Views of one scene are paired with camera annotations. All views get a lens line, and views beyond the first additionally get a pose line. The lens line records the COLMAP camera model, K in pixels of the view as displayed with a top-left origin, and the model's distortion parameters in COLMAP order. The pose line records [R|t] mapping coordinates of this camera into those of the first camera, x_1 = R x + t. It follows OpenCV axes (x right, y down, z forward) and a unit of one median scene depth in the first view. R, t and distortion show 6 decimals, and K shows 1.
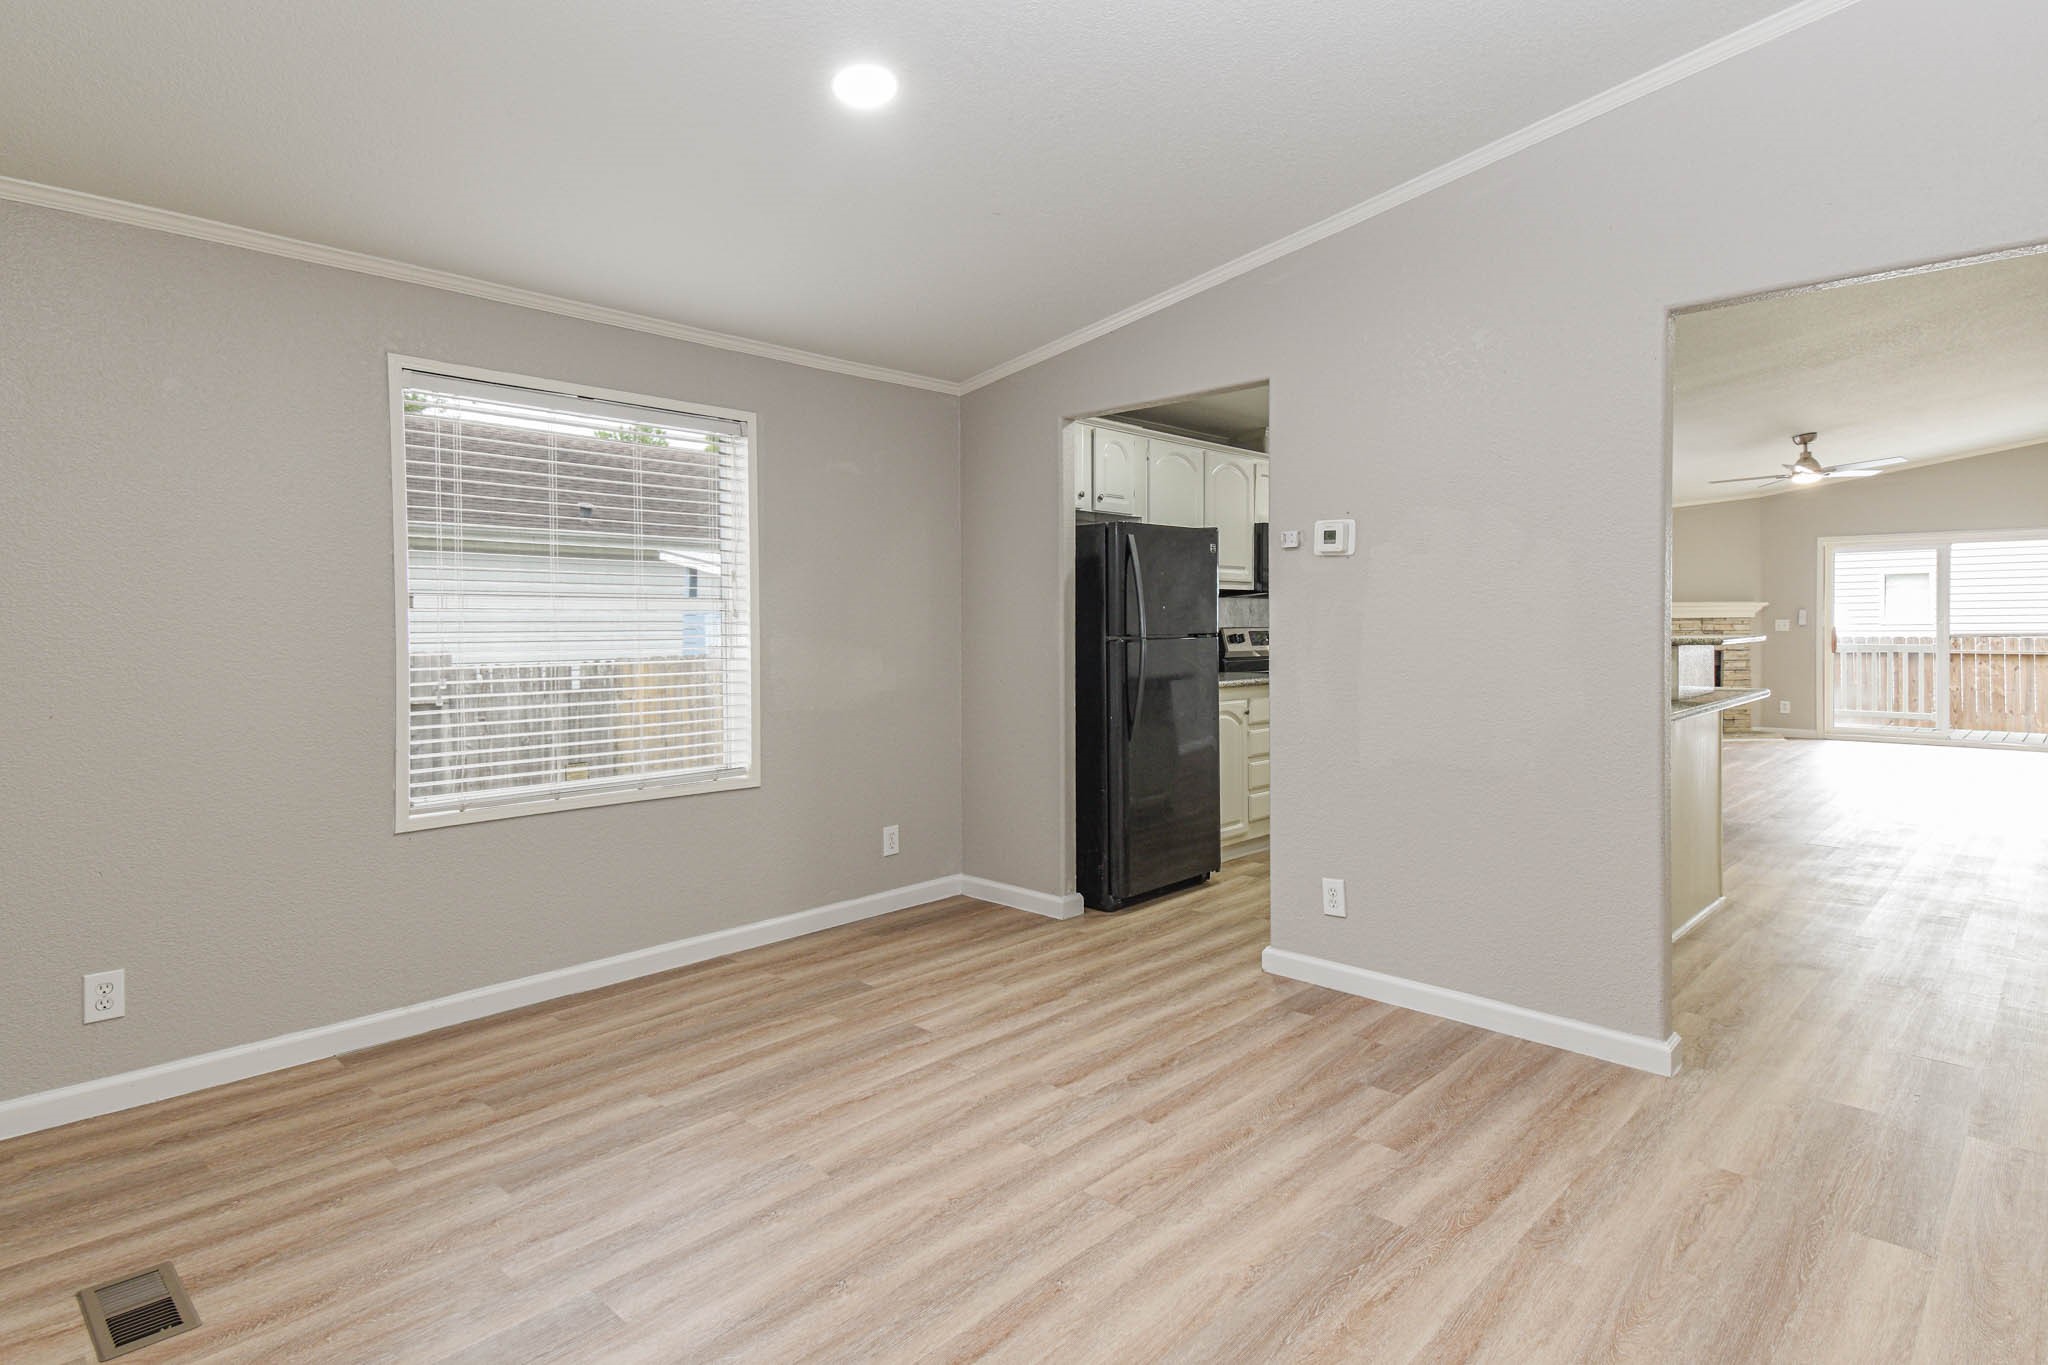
lens RADIAL K [[1090.6, 0, 1040.1], [0, 1090.6, 628.1], [0, 0, 1]] dist [0.039668, -0.010934]
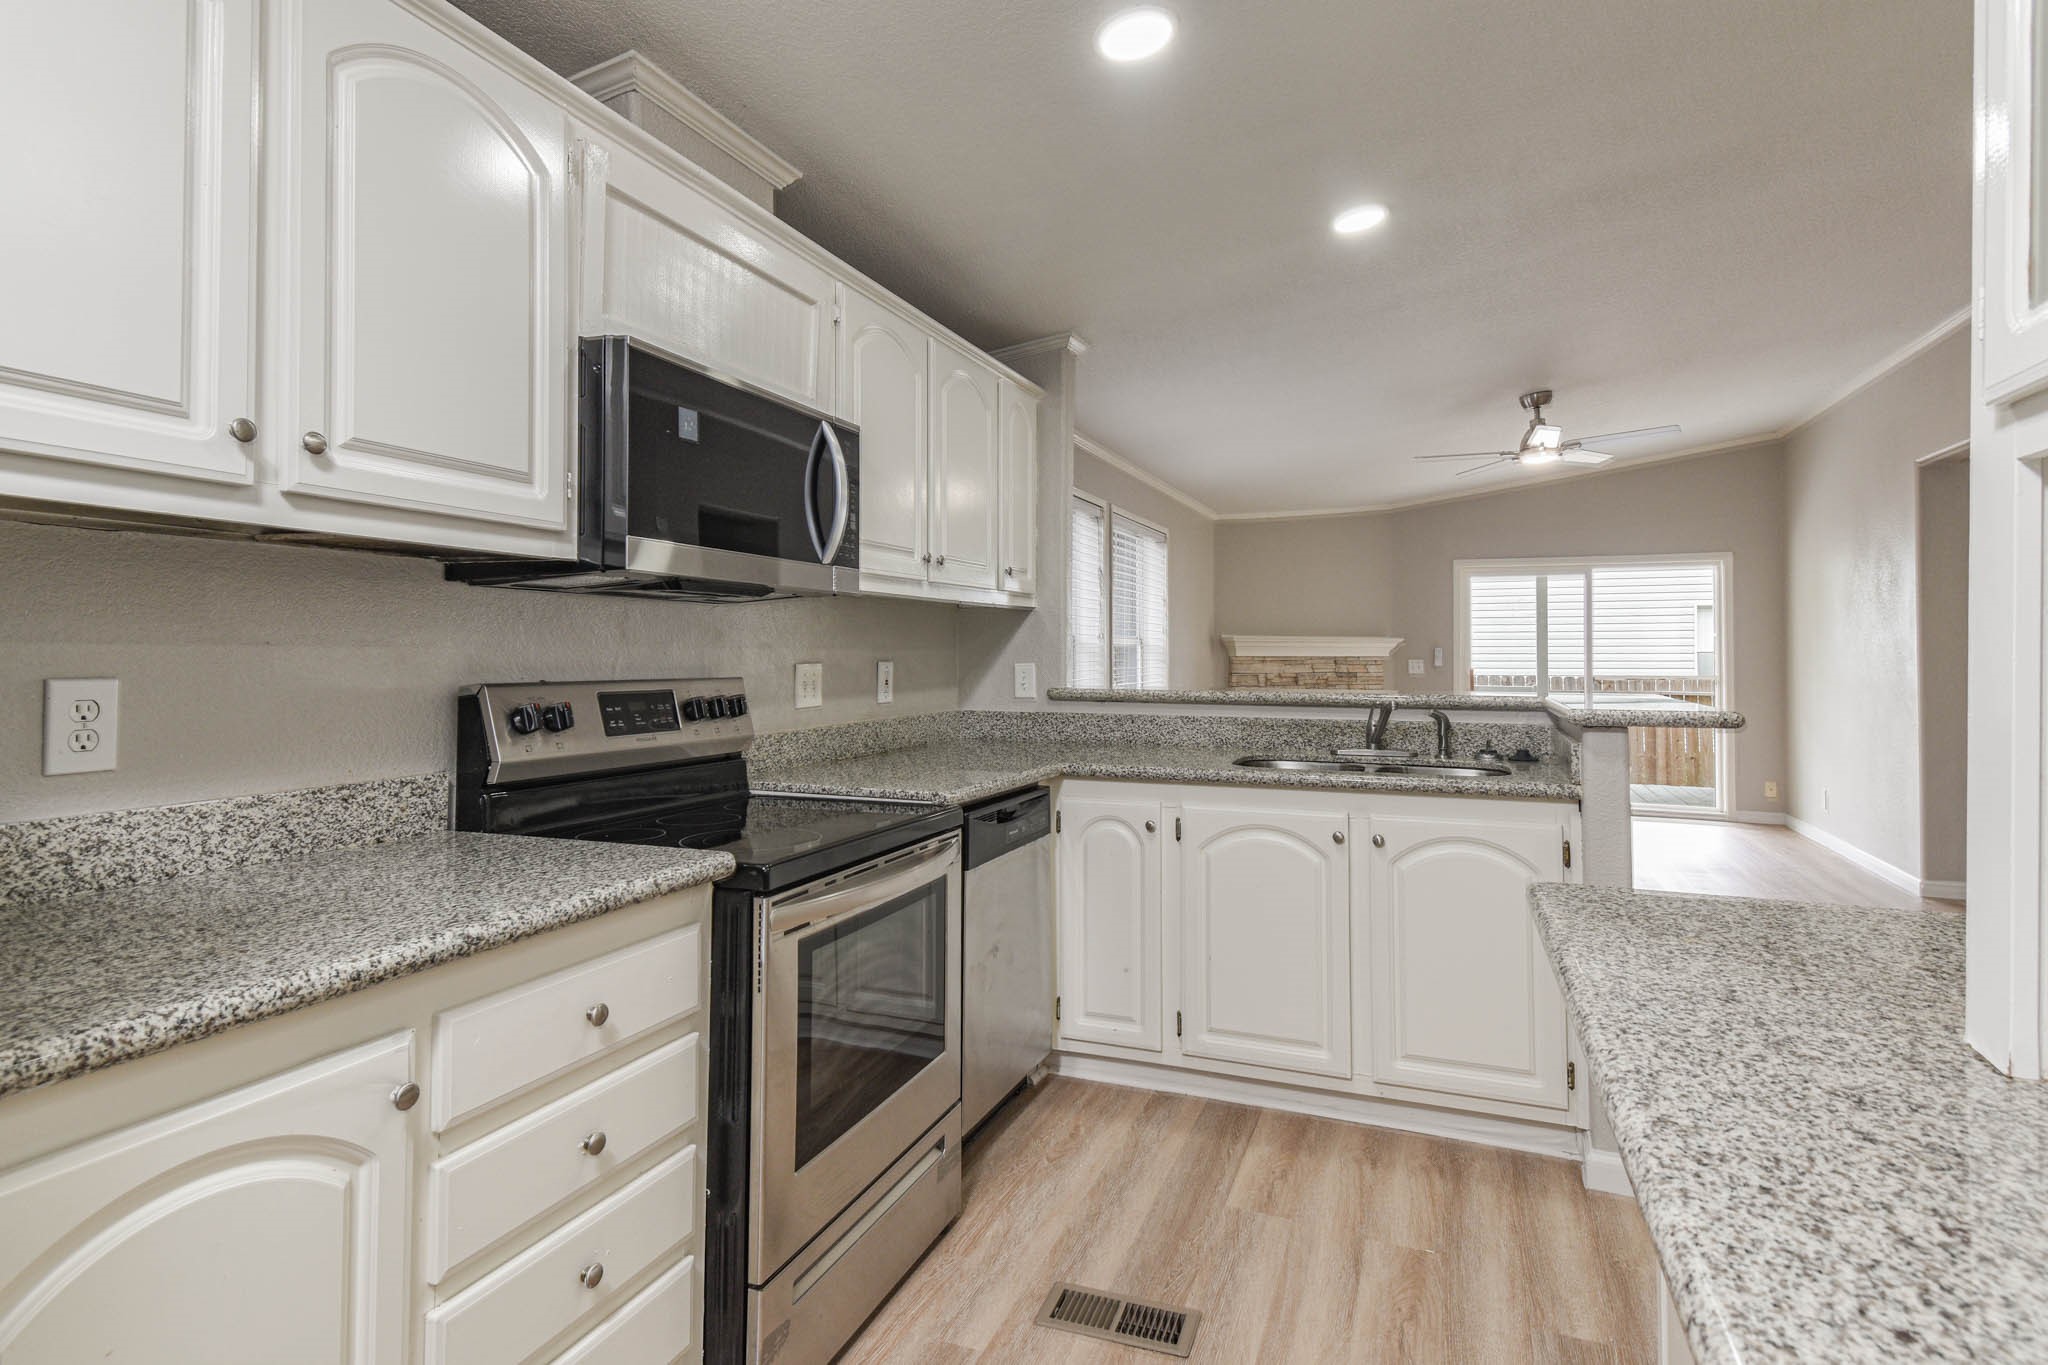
lens RADIAL K [[1090.6, 0, 1027.4], [0, 1090.6, 626.6], [0, 0, 1]] dist [0.039668, -0.010934]
pose [[0.926048, 0.020917, 0.376825, 0.143706], [-0.010110, 0.999480, -0.030634, -0.006539], [-0.377269, 0.024558, 0.925778, 0.492651]]
